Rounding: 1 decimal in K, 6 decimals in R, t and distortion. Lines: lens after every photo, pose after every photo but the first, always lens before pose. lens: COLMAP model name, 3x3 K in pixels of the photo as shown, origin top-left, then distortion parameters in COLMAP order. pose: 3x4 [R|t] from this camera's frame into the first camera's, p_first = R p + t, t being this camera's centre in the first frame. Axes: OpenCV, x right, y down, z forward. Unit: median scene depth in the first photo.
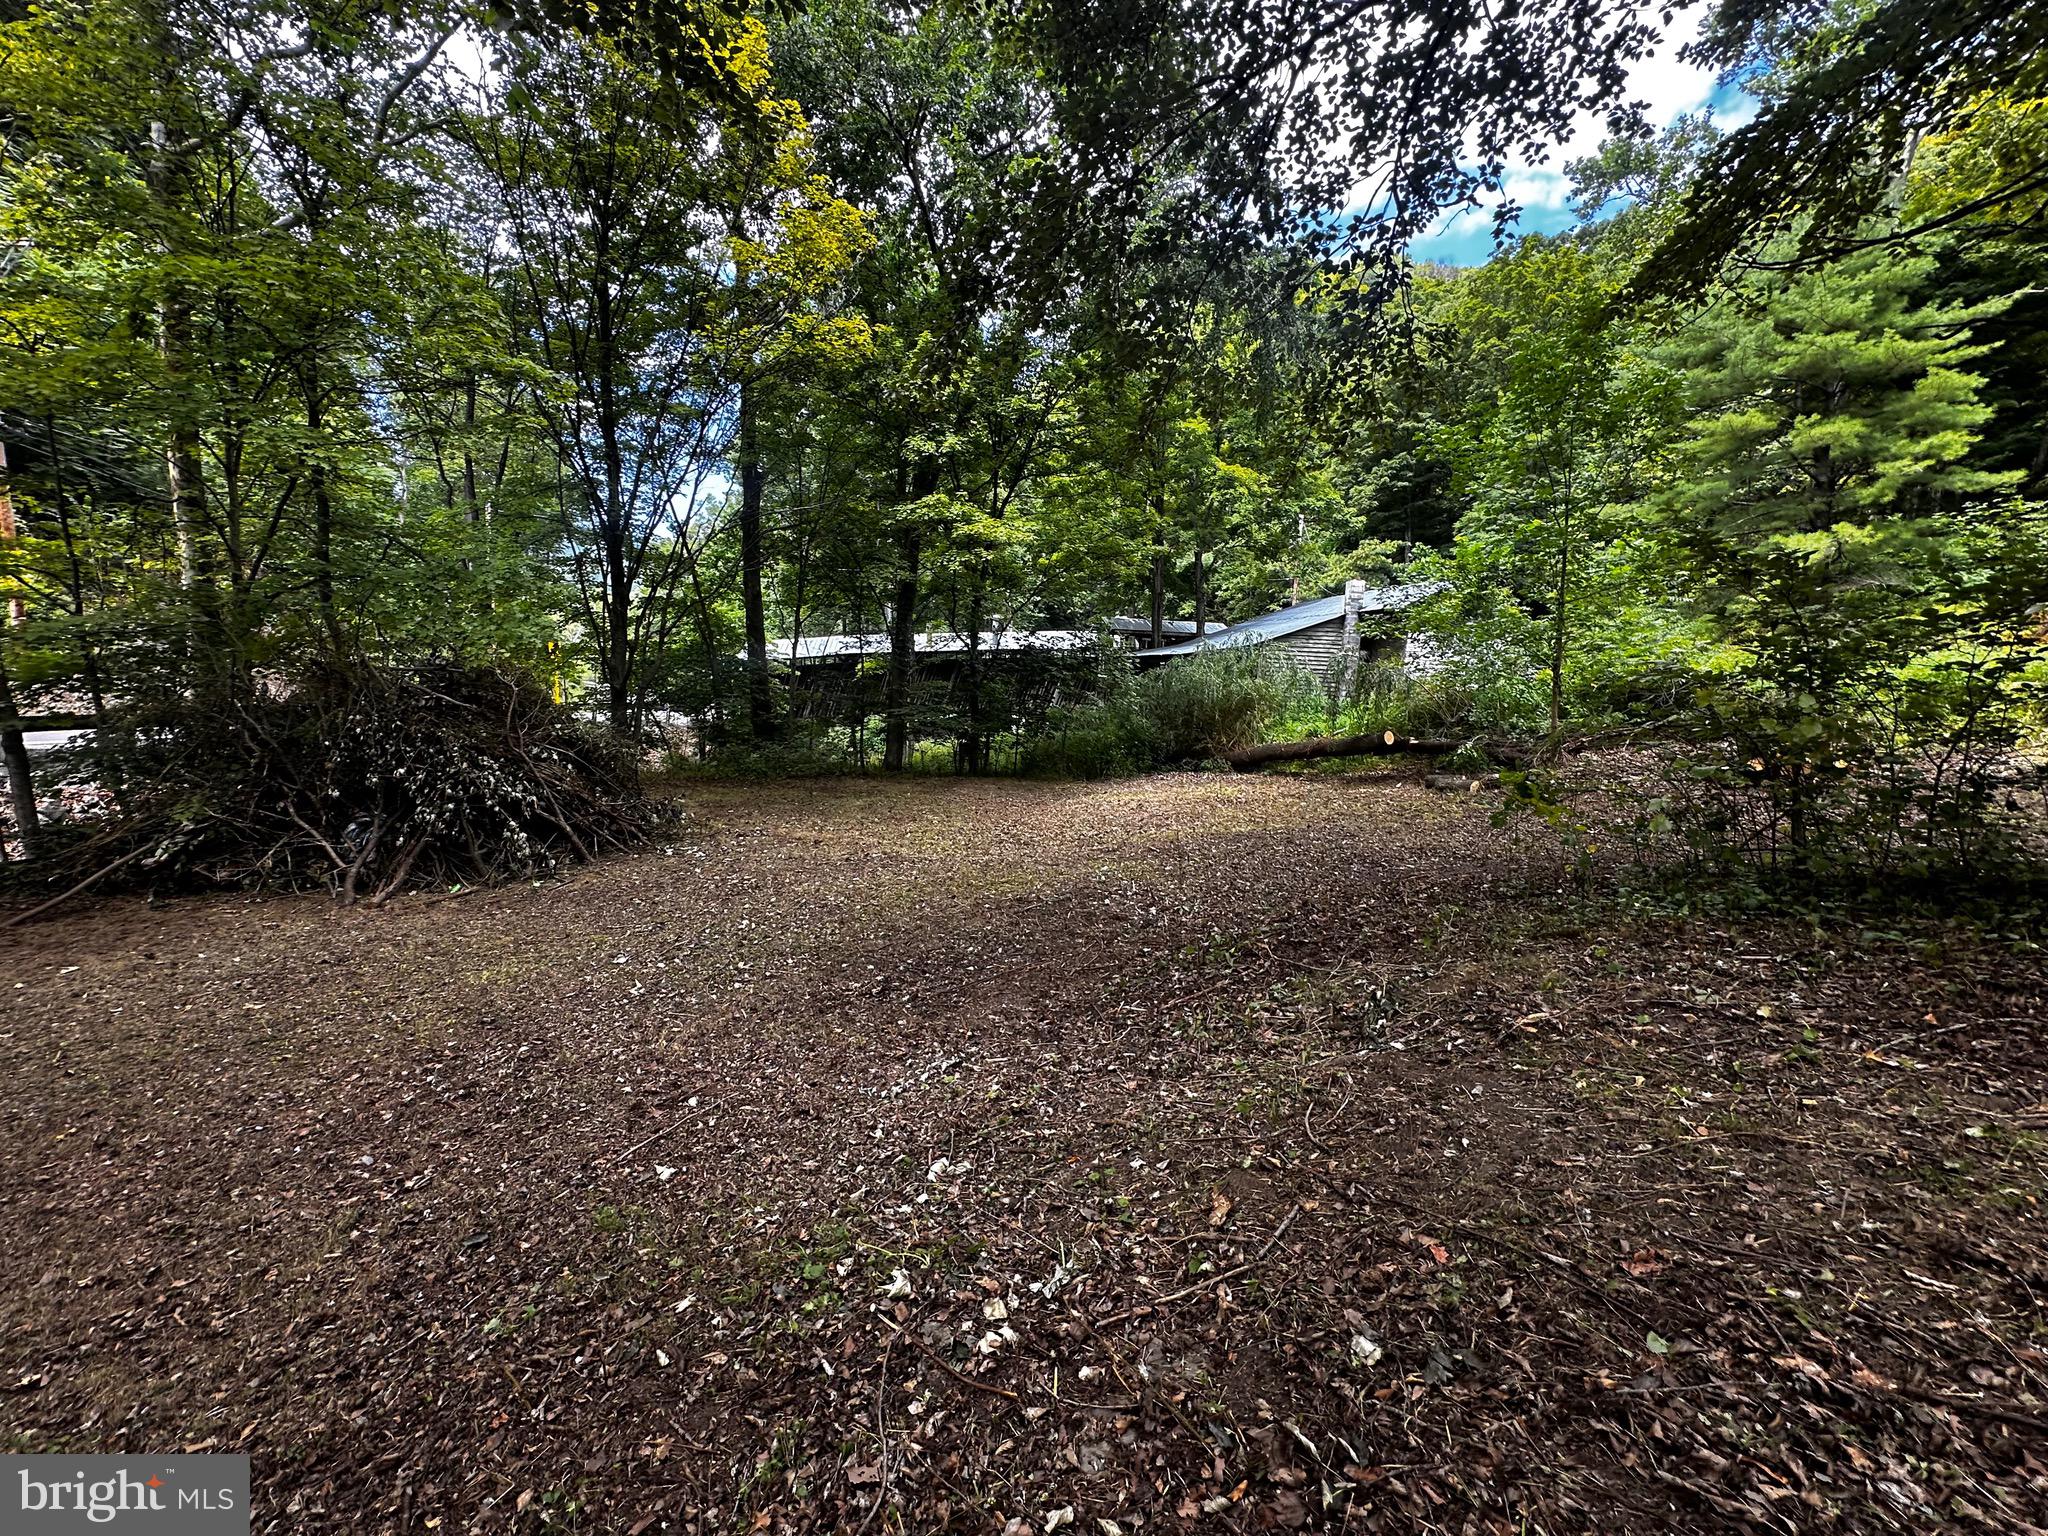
lens RADIAL K [[816.6, 0, 1024.0], [0, 816.6, 768.0], [0, 0, 1]] dist [-0.000253, -0.000014]
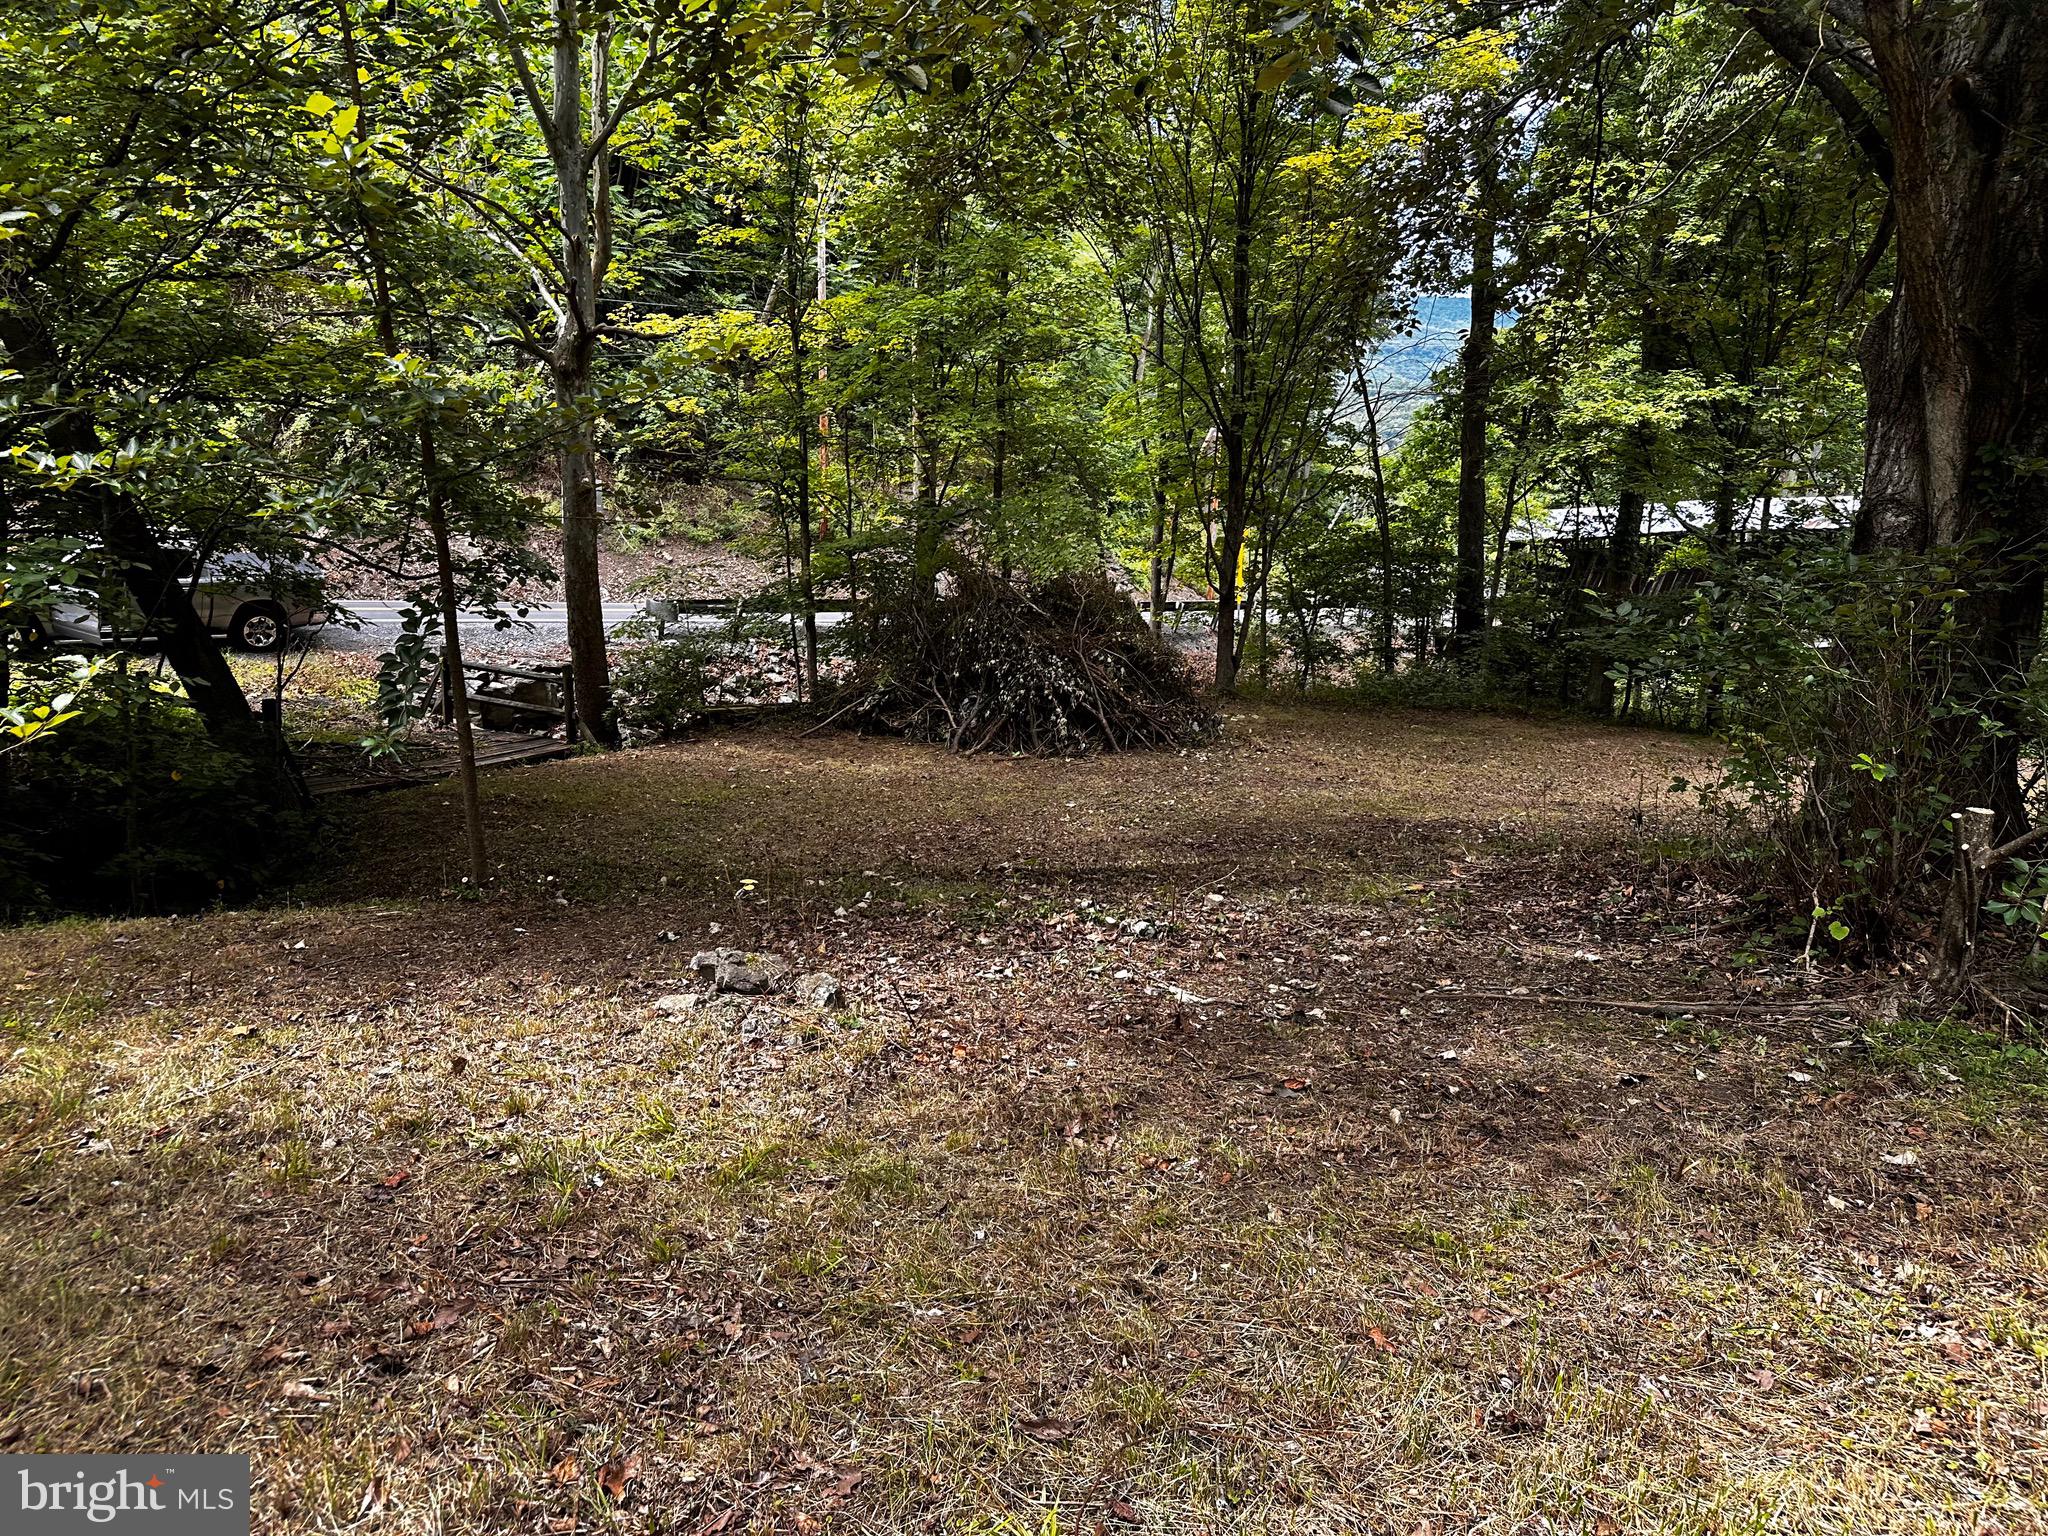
lens RADIAL K [[1429.4, 0, 1024.0], [0, 1429.4, 768.0], [0, 0, 1]] dist [0.096961, -0.177857]
pose [[0.732915, 0.120504, -0.669562, 0.823273], [-0.094240, 0.992682, 0.075501, -0.004081], [0.673761, 0.007764, 0.738909, -0.660786]]
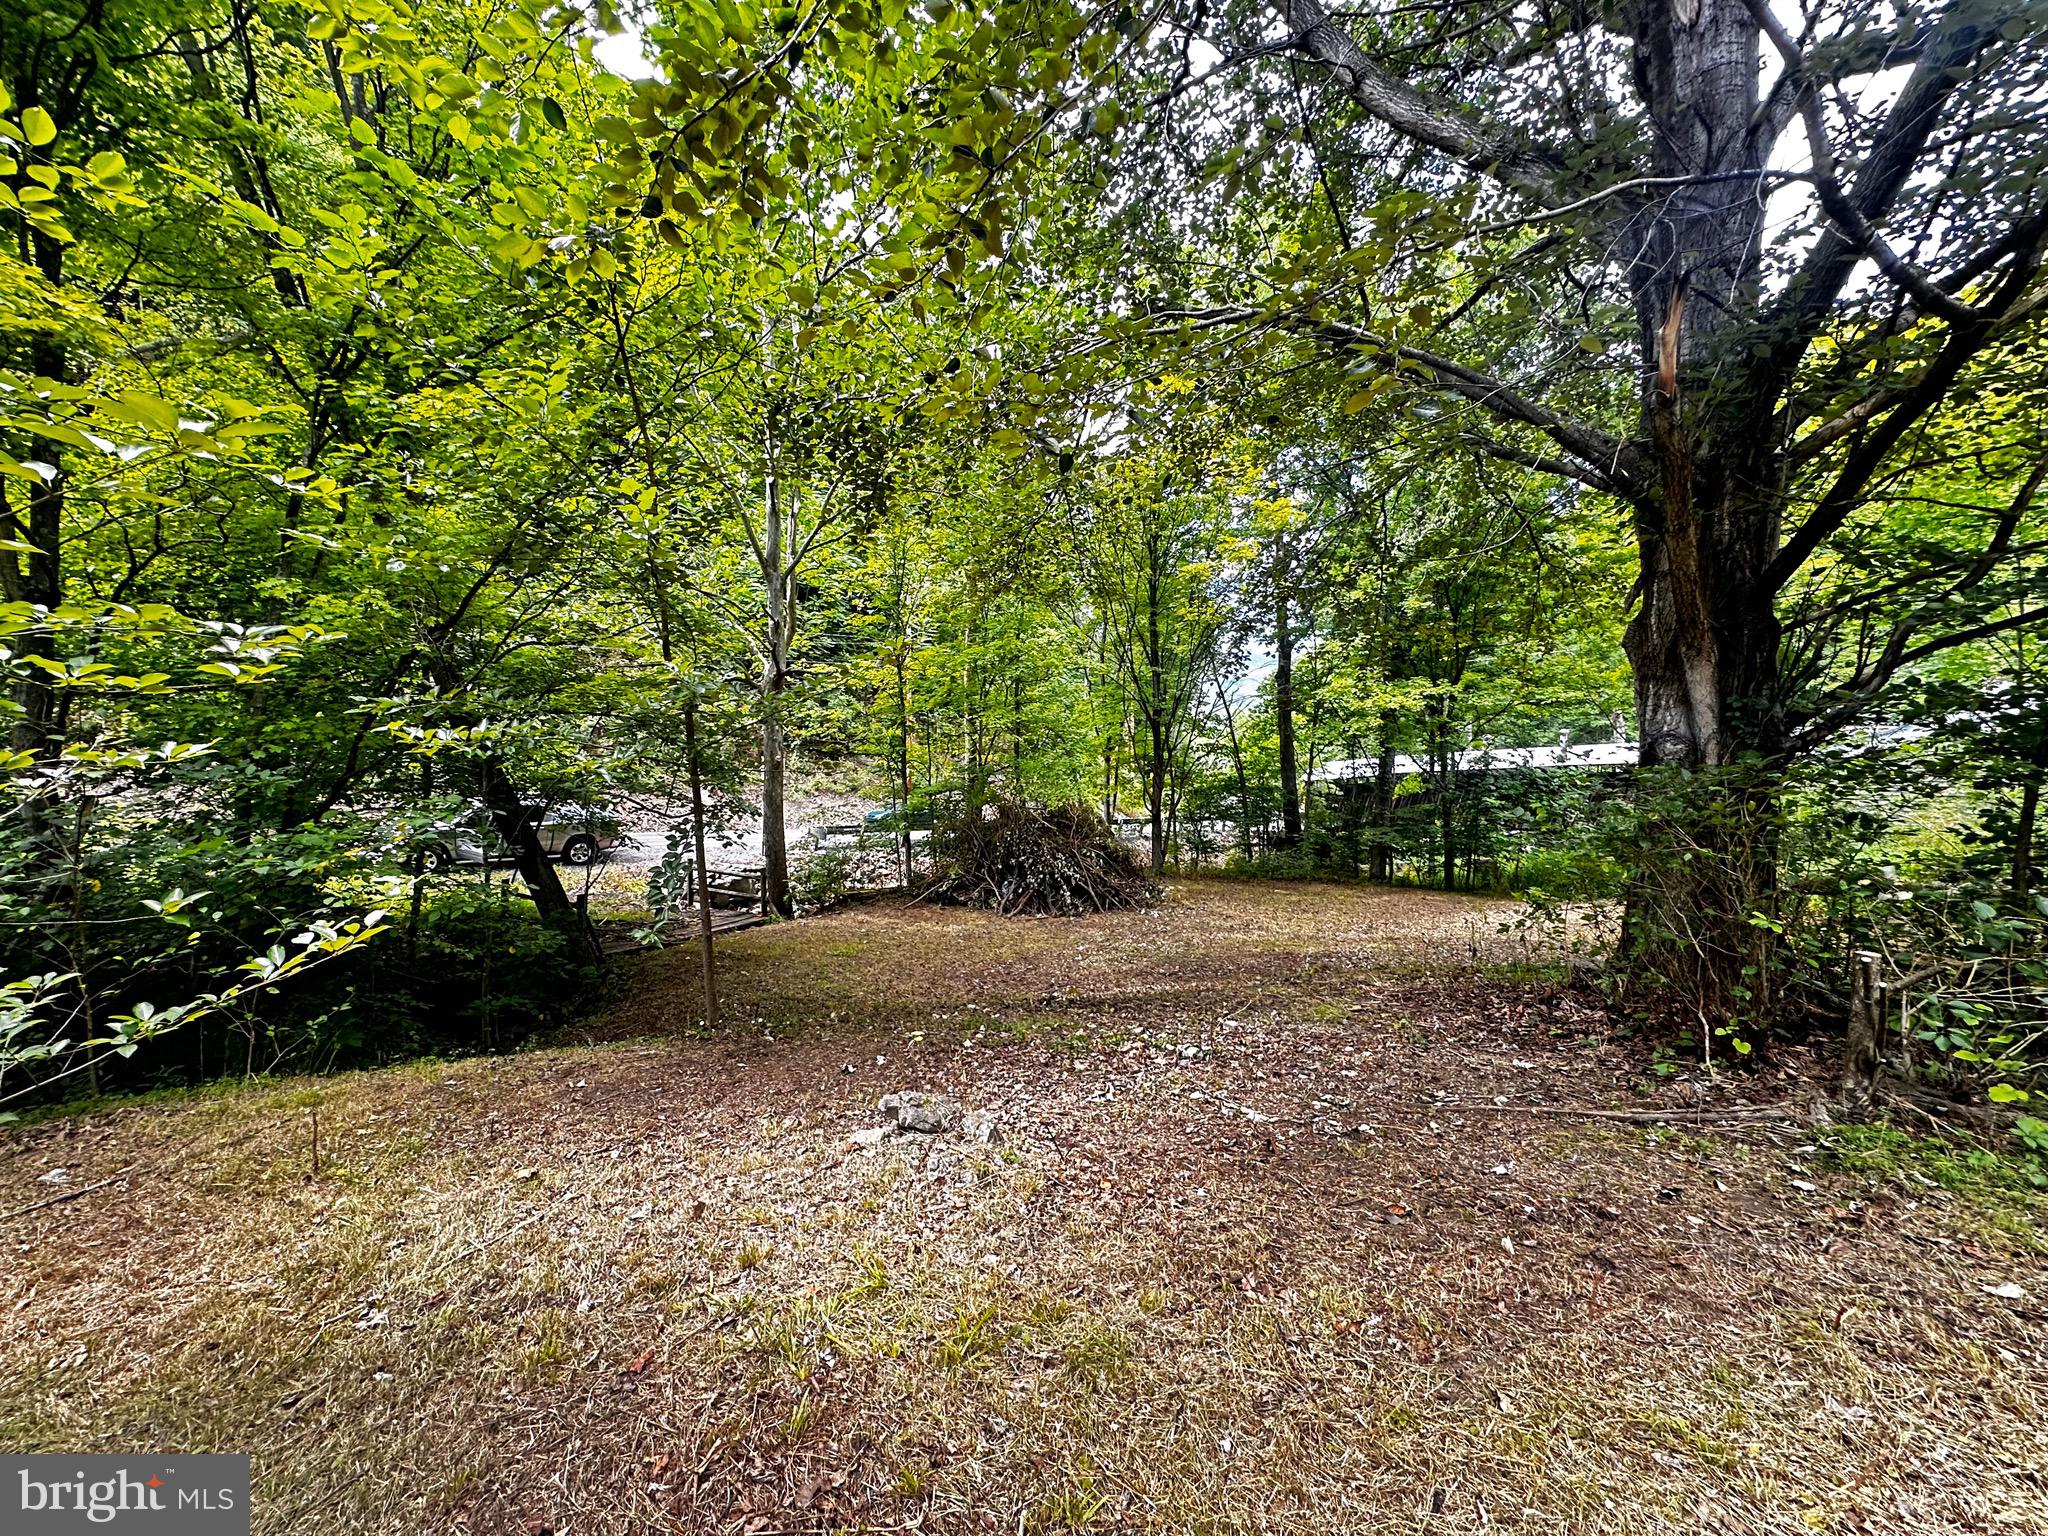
lens RADIAL K [[843.5, 0, 1024.0], [0, 843.5, 768.0], [0, 0, 1]] dist [-0.008042, -0.000095]
pose [[0.732598, -0.021097, -0.680335, 0.733914], [-0.067296, 0.992377, -0.103239, -0.002177], [0.677327, 0.121417, 0.725594, -0.621836]]
